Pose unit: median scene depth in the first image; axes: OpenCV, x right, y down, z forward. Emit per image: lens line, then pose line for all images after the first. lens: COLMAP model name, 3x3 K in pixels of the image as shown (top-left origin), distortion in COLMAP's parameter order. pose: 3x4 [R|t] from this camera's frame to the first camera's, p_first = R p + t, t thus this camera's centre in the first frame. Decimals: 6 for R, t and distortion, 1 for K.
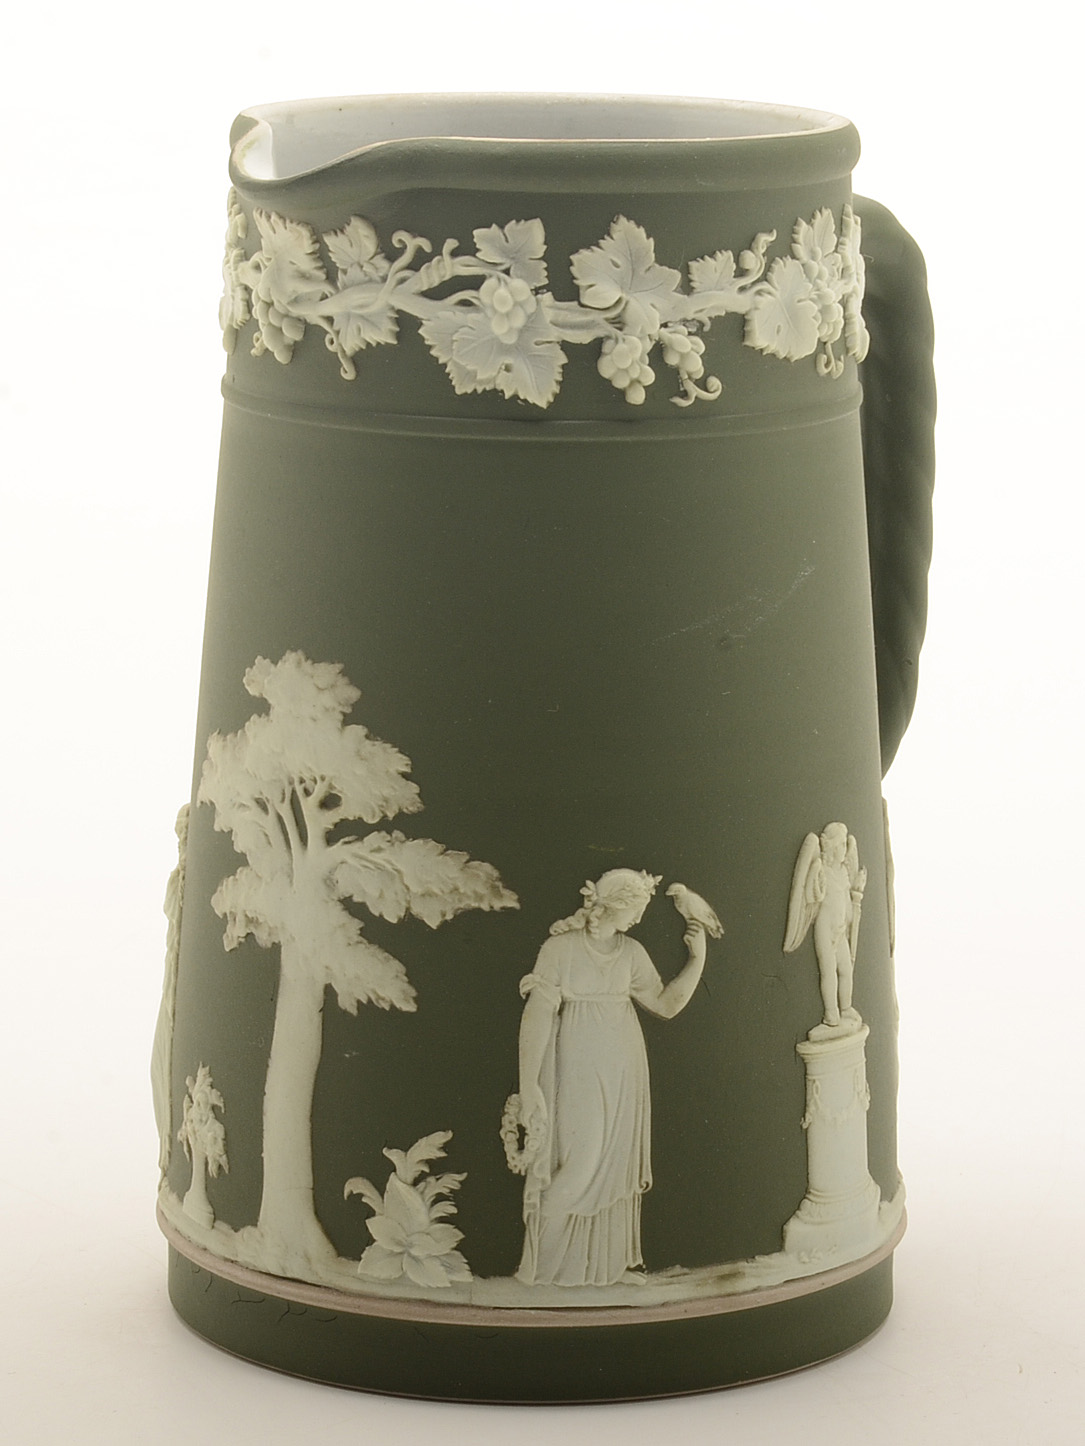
lens RADIAL K [[3481.1, 0, 533.1], [0, 3481.1, 716.6], [0, 0, 1]] dist [-0.120618, 0.000000]
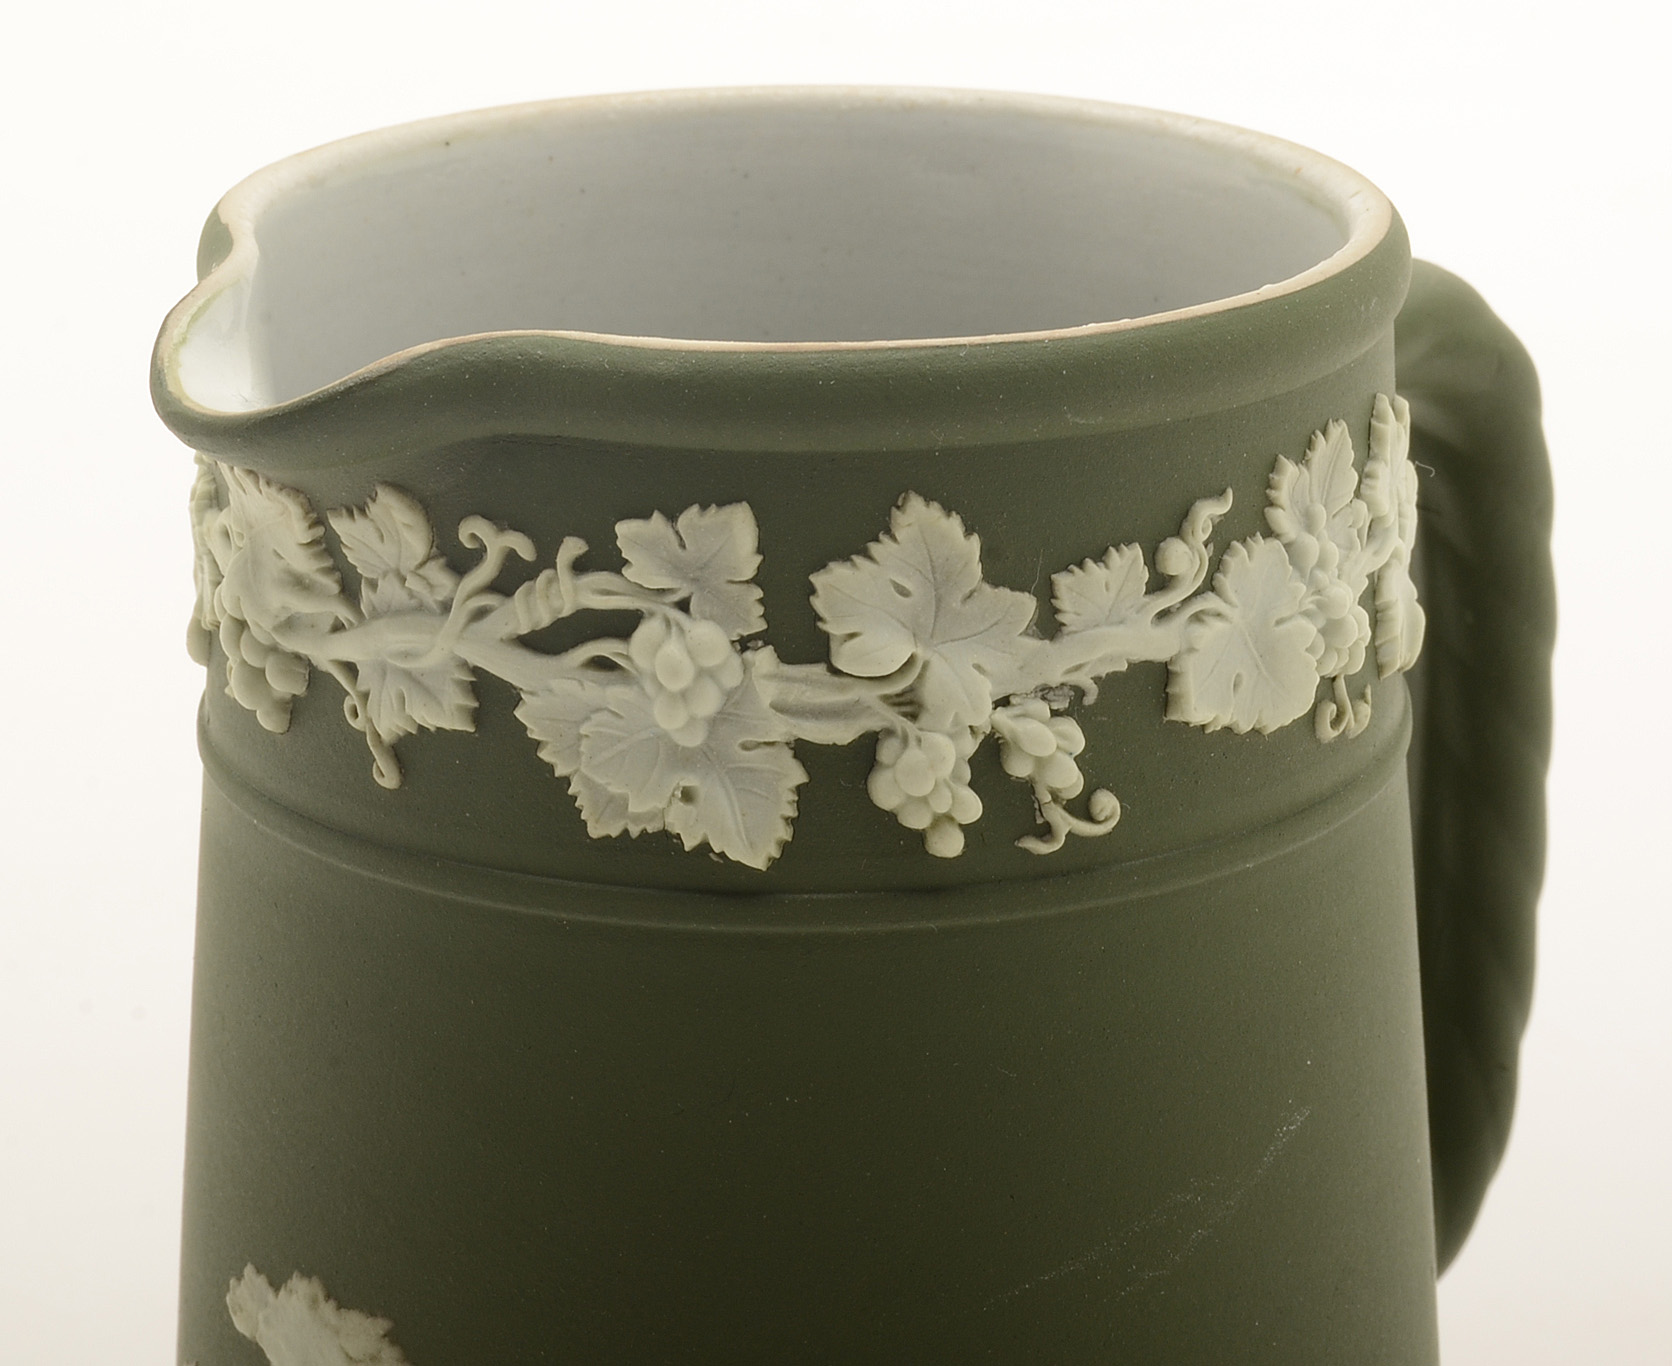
lens RADIAL K [[4371.9, 0, 849.3], [0, 4371.9, 688.5], [0, 0, 1]] dist [-0.119625, 0.000000]
pose [[0.998787, 0.002666, -0.049160, 0.046266], [0.000487, 0.997949, 0.064010, -0.153716], [0.049230, -0.063956, 0.996738, 0.369654]]
